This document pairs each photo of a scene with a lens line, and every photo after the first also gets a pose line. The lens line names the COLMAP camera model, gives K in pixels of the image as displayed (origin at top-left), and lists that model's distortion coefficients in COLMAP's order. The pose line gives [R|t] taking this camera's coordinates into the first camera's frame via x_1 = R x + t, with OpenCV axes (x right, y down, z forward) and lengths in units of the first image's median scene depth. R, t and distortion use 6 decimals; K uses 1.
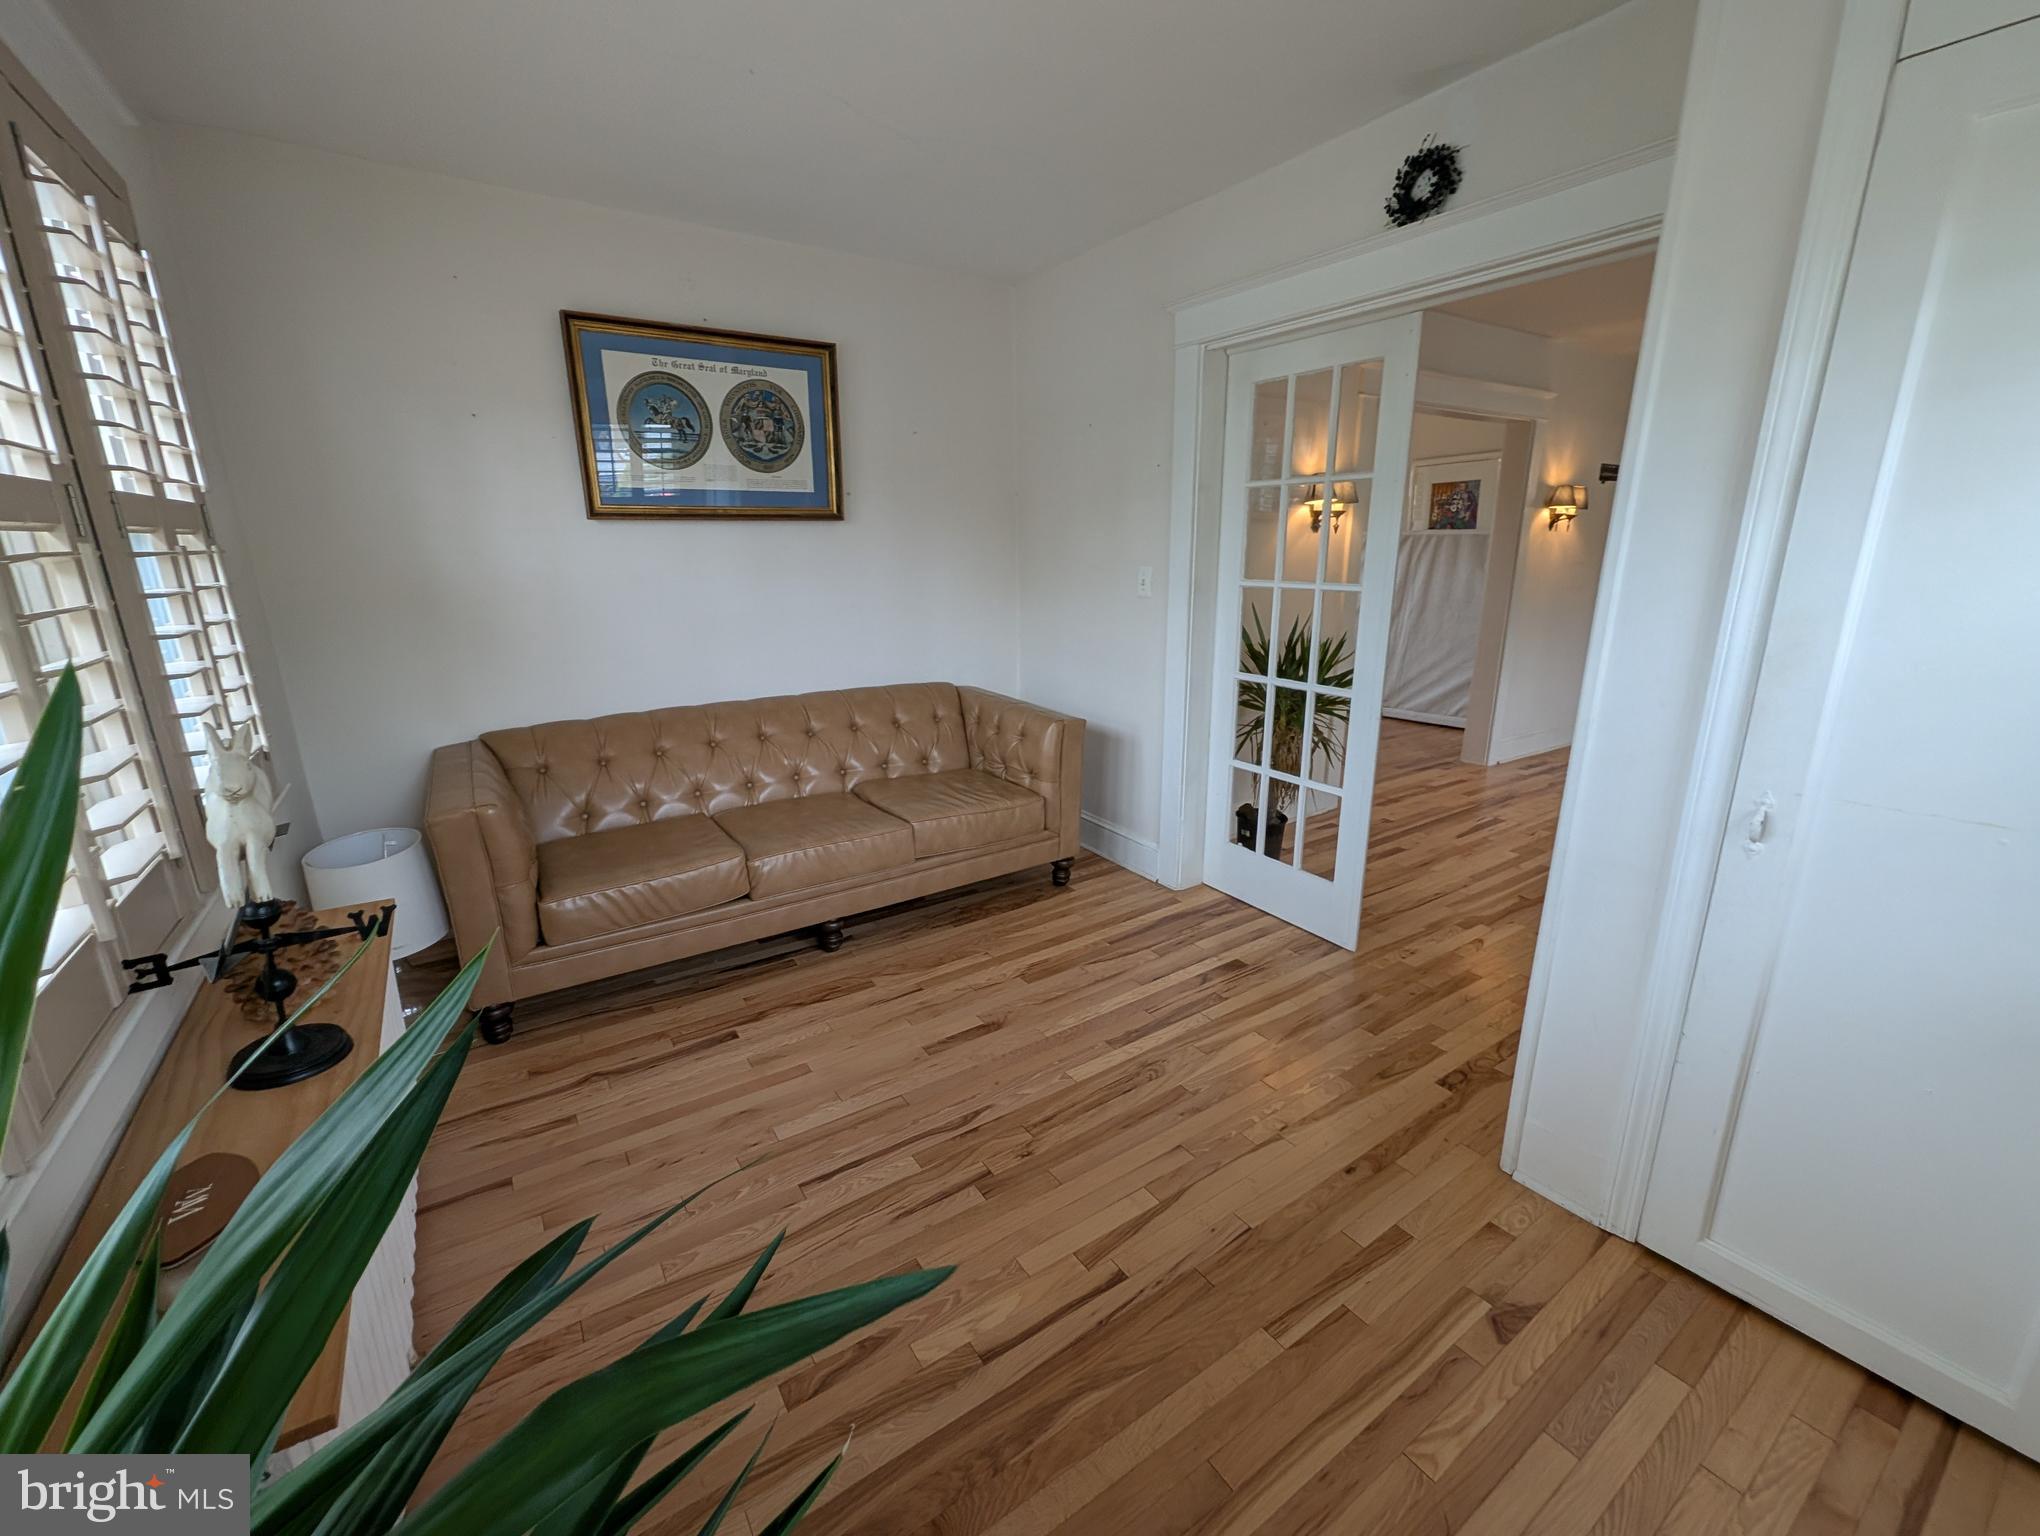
lens RADIAL K [[836.6, 0, 1019.4], [0, 836.6, 777.4], [0, 0, 1]] dist [0.000159, -0.001187]
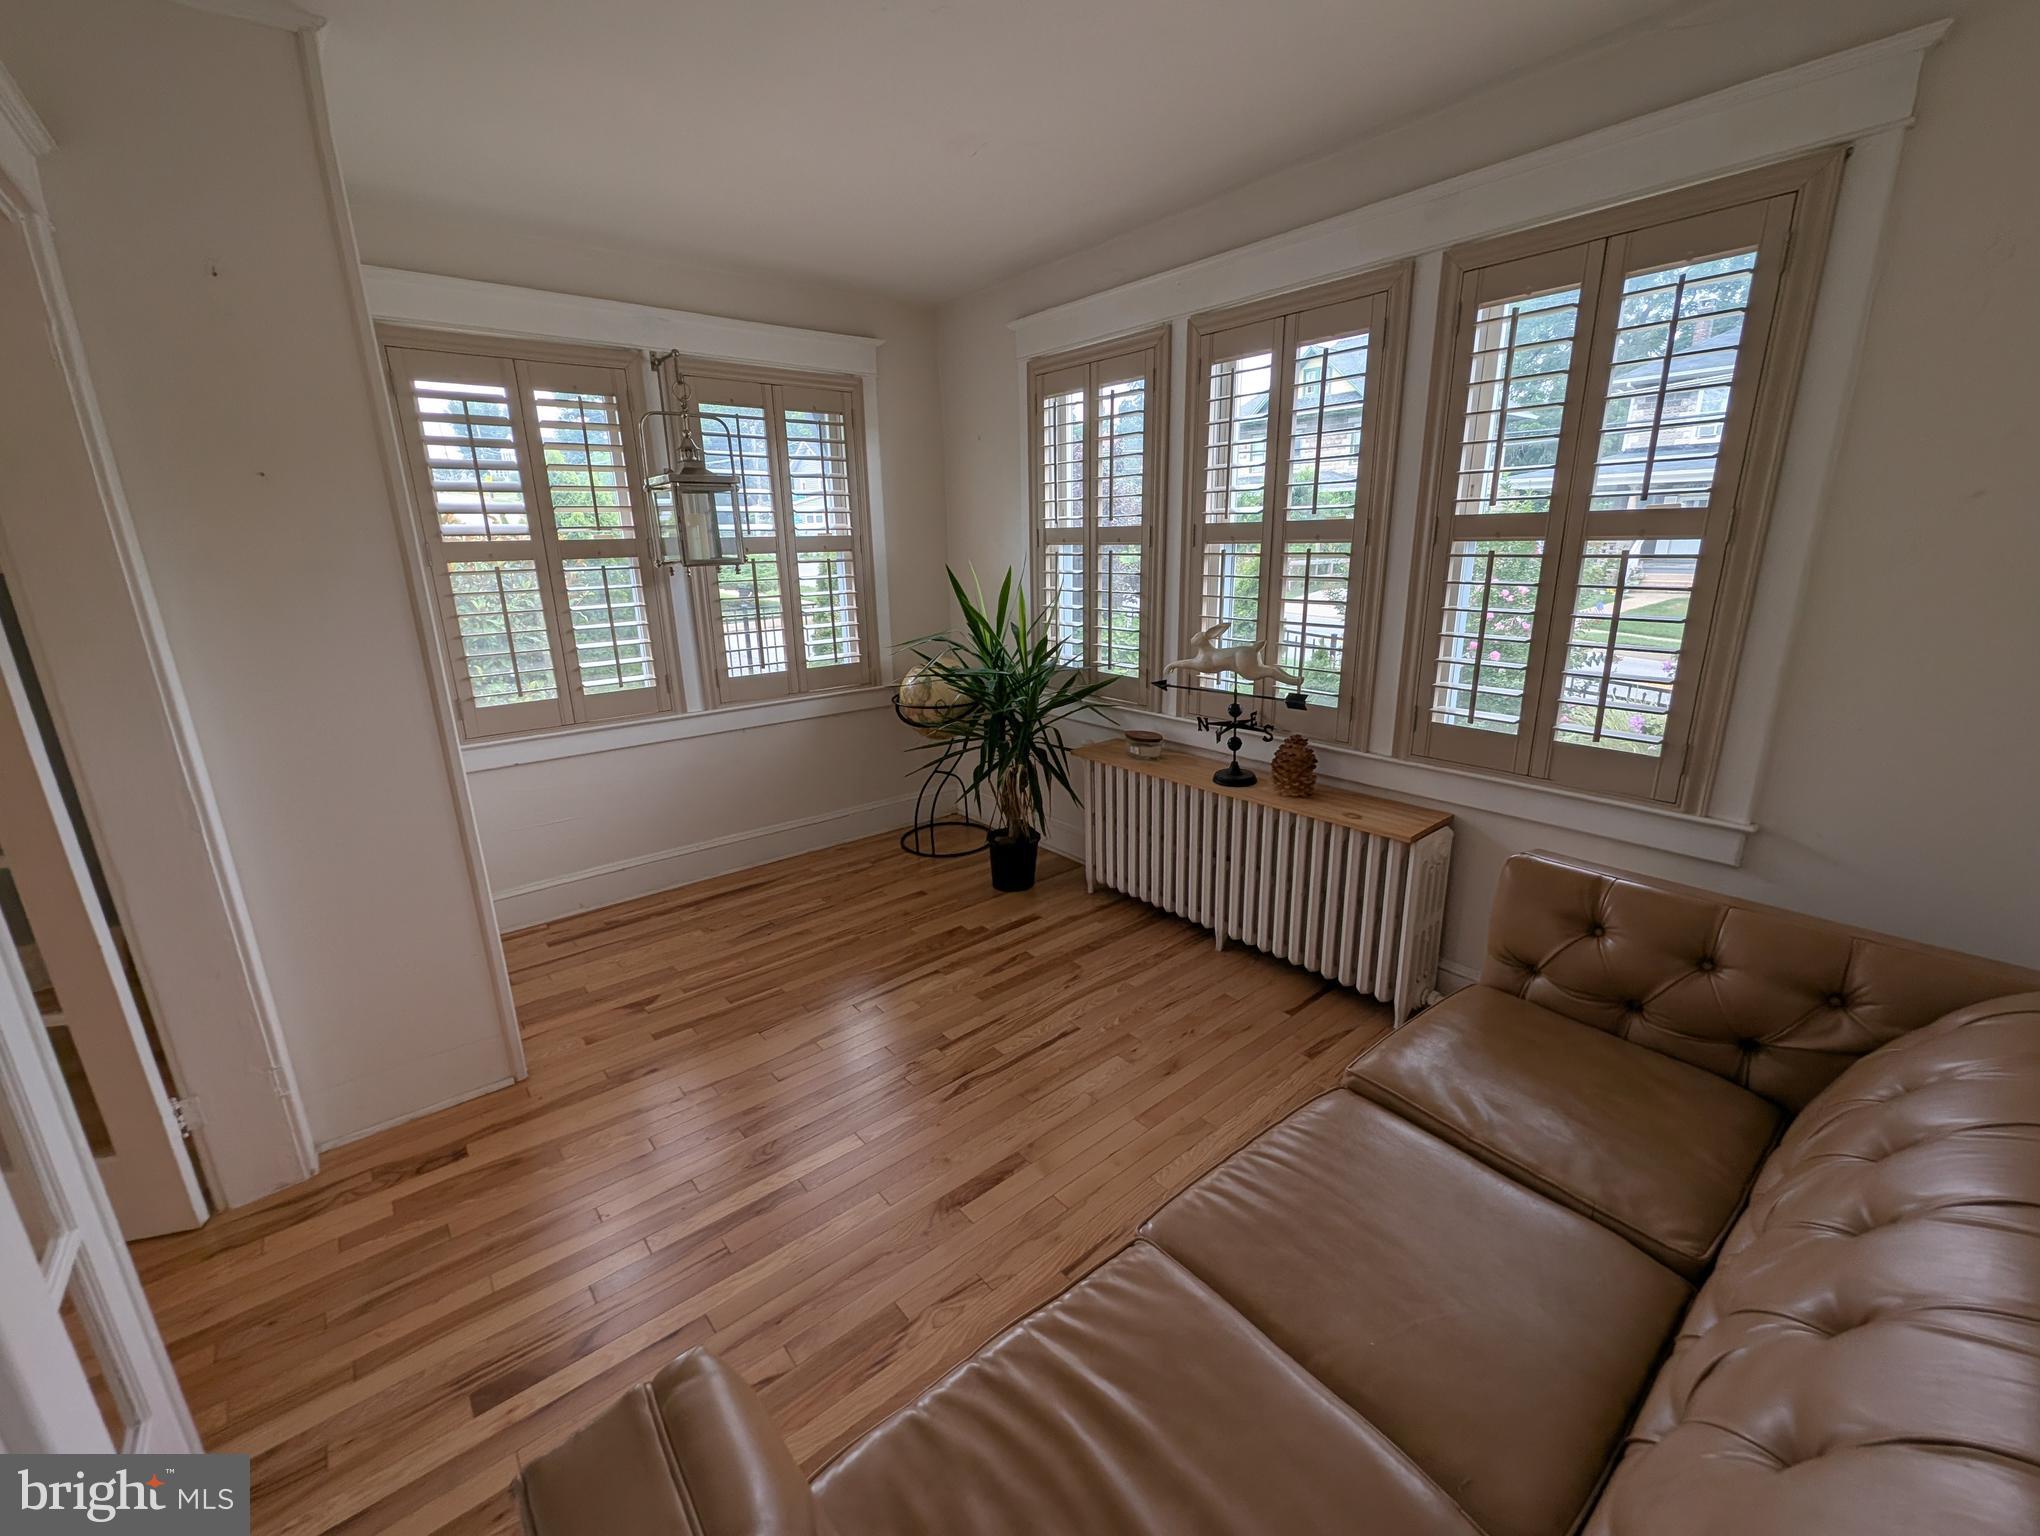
lens RADIAL K [[836.6, 0, 1007.2], [0, 836.6, 775.9], [0, 0, 1]] dist [0.000159, -0.001187]
pose [[-0.995628, 0.048558, -0.079793, -0.038485], [-0.000575, 0.851050, 0.525084, -0.387854], [0.093405, 0.522834, -0.847301, 1.295371]]
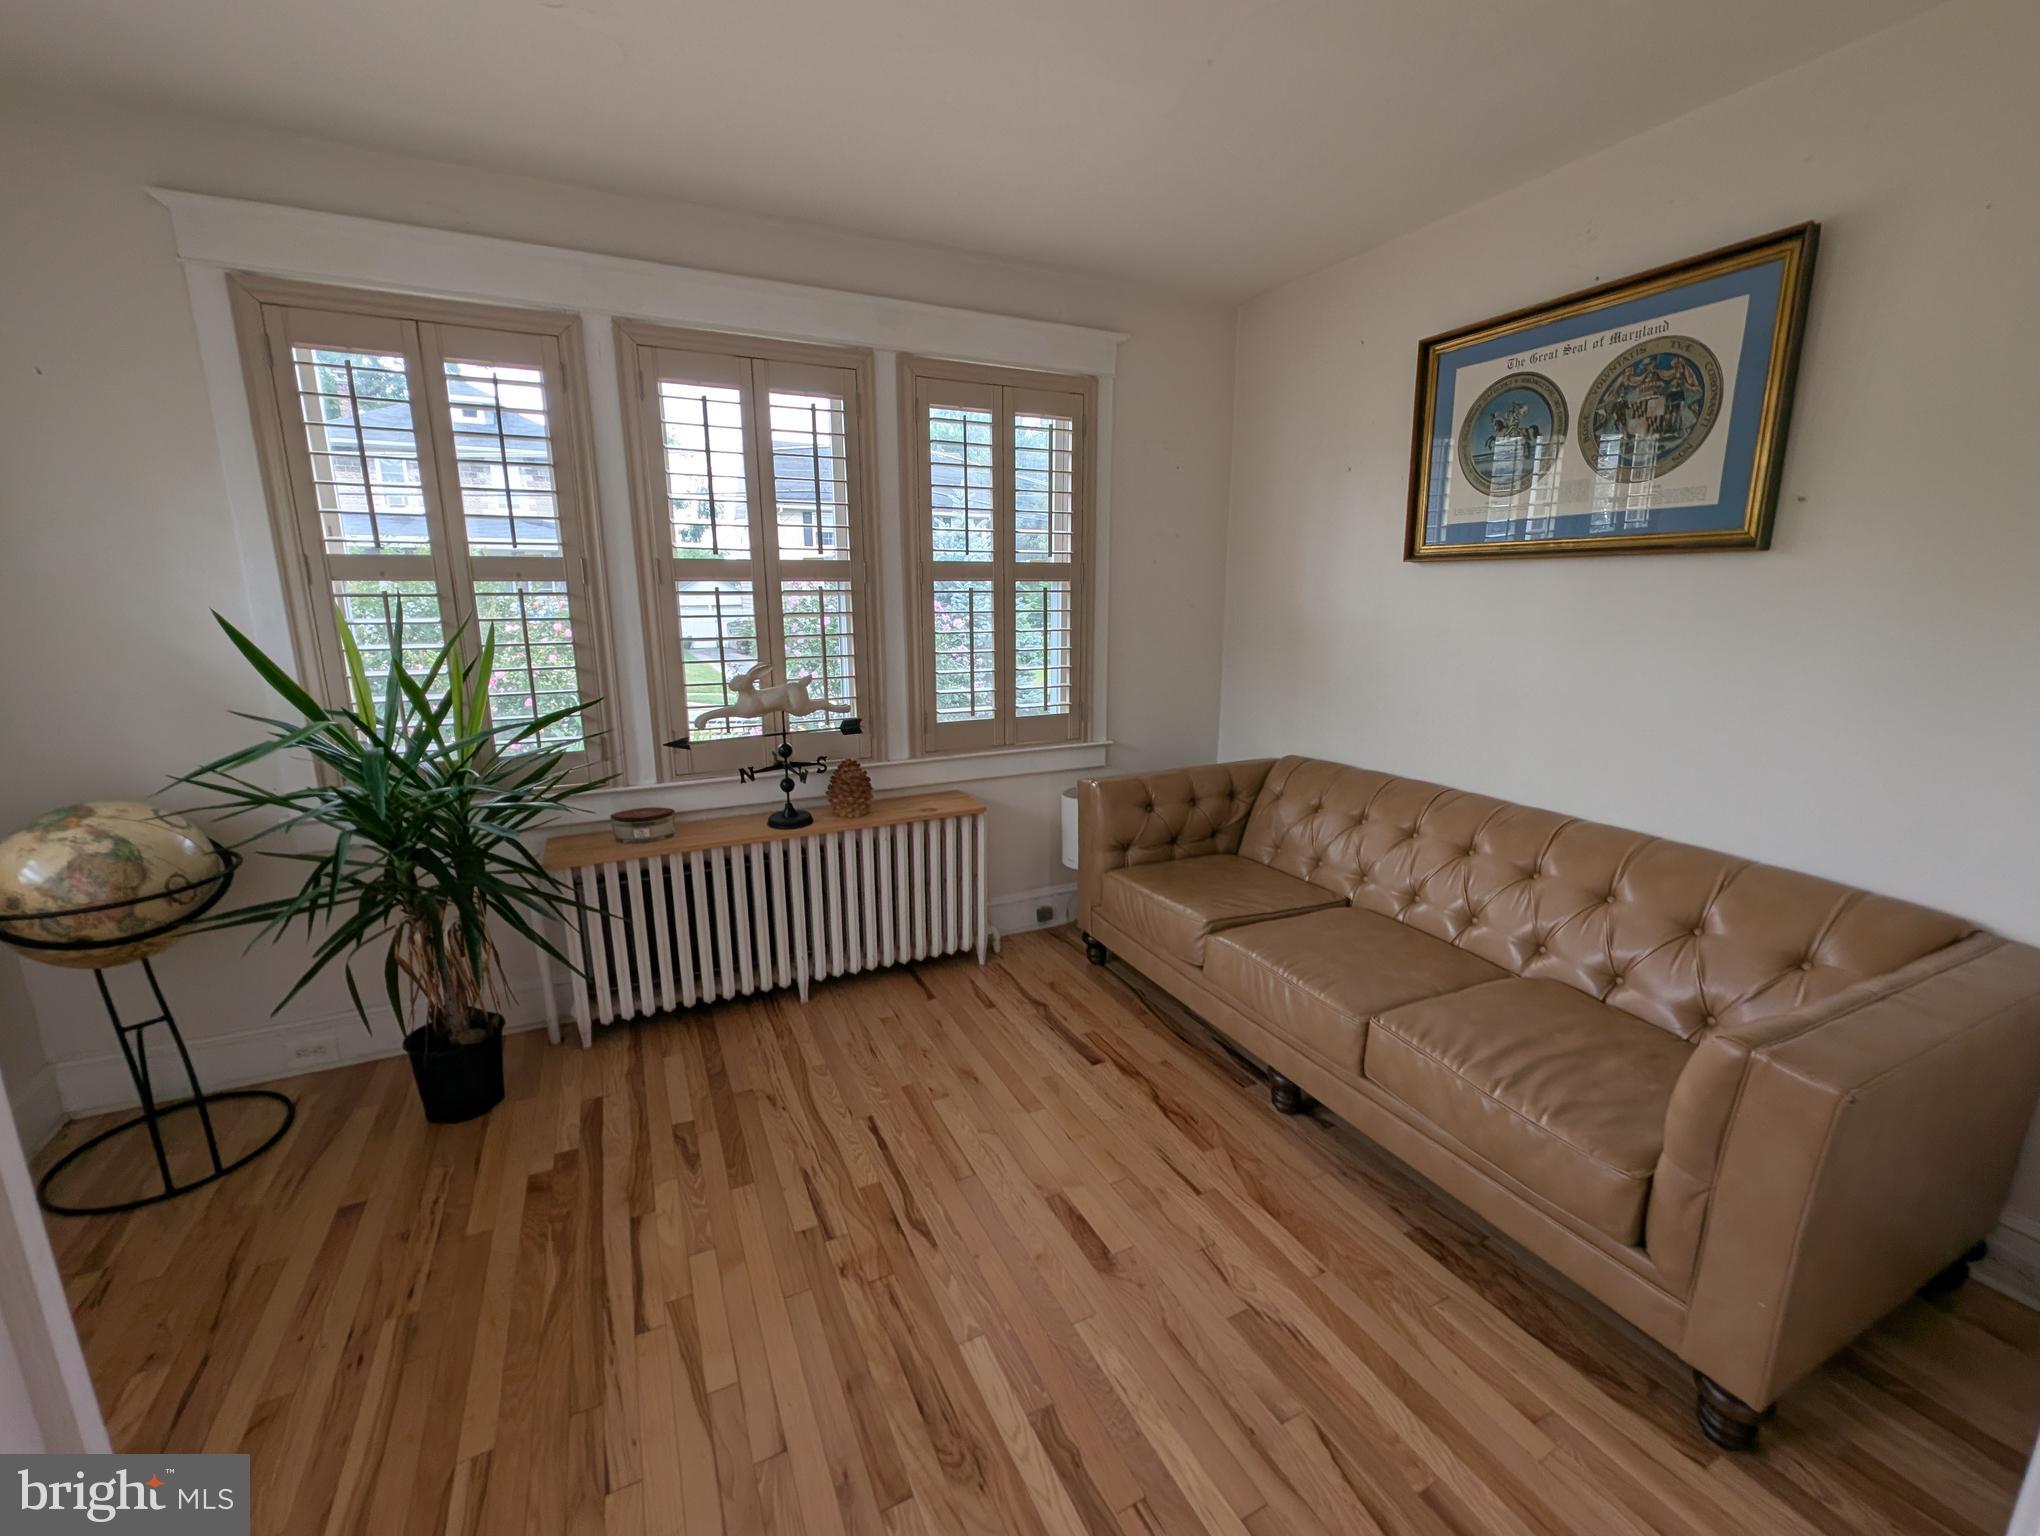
lens RADIAL K [[836.6, 0, 1029.2], [0, 836.6, 776.2], [0, 0, 1]] dist [0.000159, -0.001187]
pose [[-0.131636, 0.226389, -0.965101, 0.511100], [-0.266763, 0.929569, 0.254440, -0.226095], [0.954730, 0.290947, -0.061973, 0.773381]]
